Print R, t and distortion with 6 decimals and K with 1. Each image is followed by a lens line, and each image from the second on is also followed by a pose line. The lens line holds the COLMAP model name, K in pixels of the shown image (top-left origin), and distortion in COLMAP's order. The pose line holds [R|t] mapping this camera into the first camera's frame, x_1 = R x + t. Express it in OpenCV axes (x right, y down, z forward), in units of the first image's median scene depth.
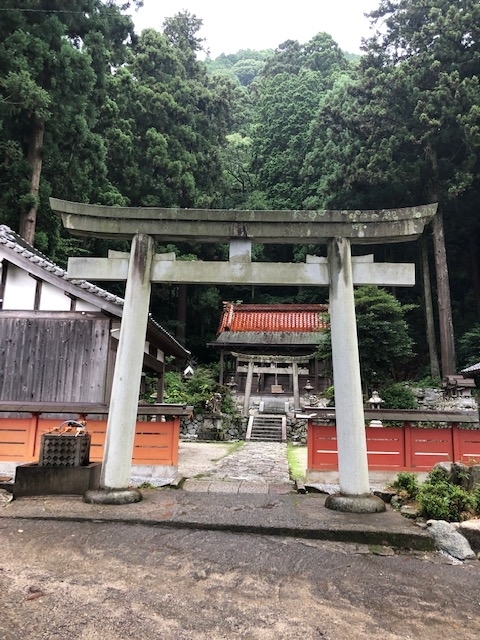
lens RADIAL K [[522.1, 0, 243.3], [0, 522.1, 315.2], [0, 0, 1]] dist [0.010376, -0.017331]
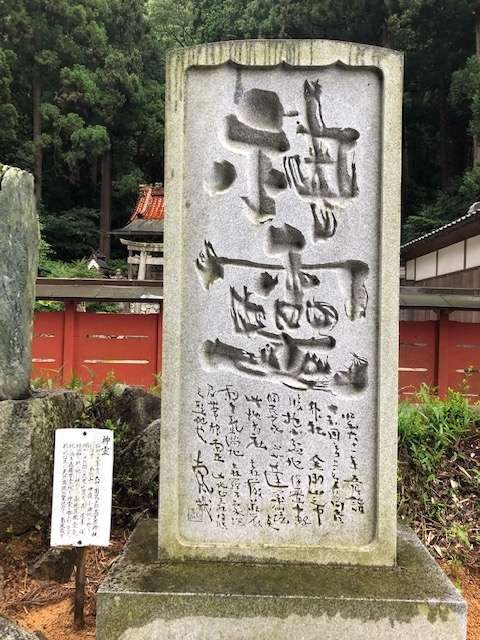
lens RADIAL K [[522.1, 0, 242.7], [0, 522.1, 318.0], [0, 0, 1]] dist [0.010376, -0.017331]
pose [[0.999934, -0.005258, 0.010252, 0.162279], [0.003274, 0.982786, 0.184721, 0.041828], [-0.011047, -0.184675, 0.982738, 0.166300]]
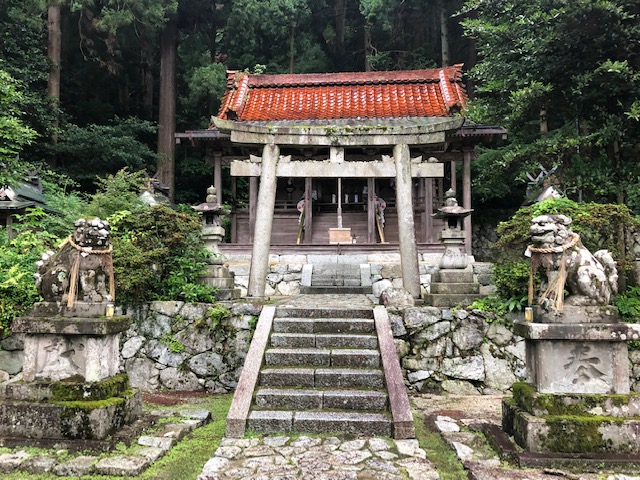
lens RADIAL K [[522.1, 0, 318.2], [0, 522.1, 245.0], [0, 0, 1]] dist [0.010376, -0.017331]
pose [[0.998689, -0.021461, 0.046463, 0.028252], [0.016206, 0.993727, 0.110649, 0.117192], [-0.048547, -0.109751, 0.992773, 0.658776]]
